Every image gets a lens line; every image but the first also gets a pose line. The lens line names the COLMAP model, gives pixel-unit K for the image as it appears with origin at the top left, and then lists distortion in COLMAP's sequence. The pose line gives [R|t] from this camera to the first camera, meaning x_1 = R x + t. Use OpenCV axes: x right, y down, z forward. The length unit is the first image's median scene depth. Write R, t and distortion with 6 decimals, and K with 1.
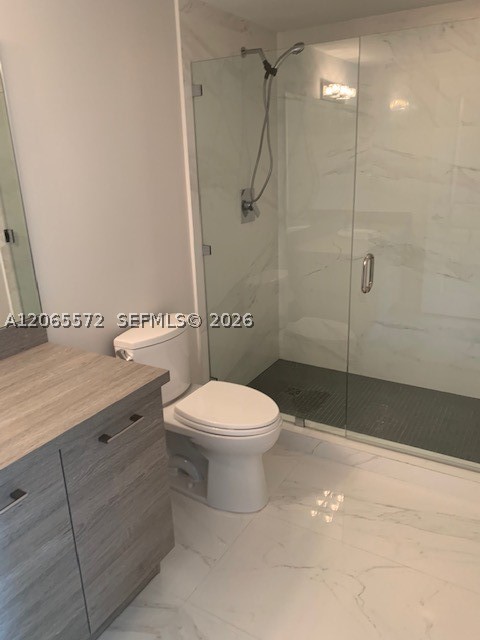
lens RADIAL K [[491.0, 0, 239.5], [0, 491.0, 320.6], [0, 0, 1]] dist [0.006069, 0.000266]
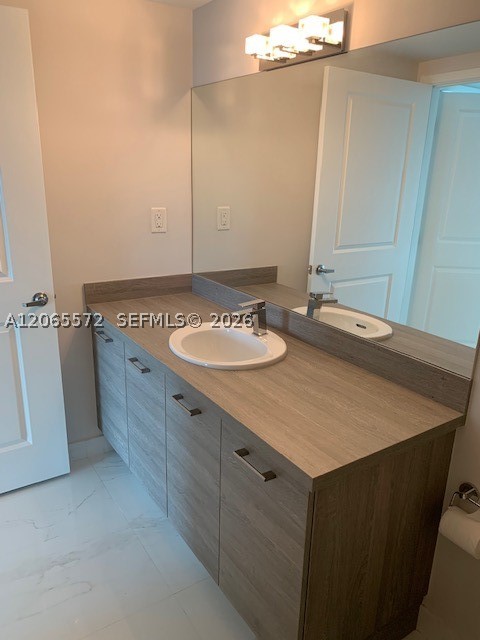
lens RADIAL K [[491.0, 0, 239.2], [0, 491.0, 322.4], [0, 0, 1]] dist [0.006069, 0.000266]
pose [[-0.424729, 0.297323, -0.855105, 0.399515], [-0.305897, 0.841850, 0.444652, -0.337734], [0.852075, 0.450431, -0.266608, 0.921236]]
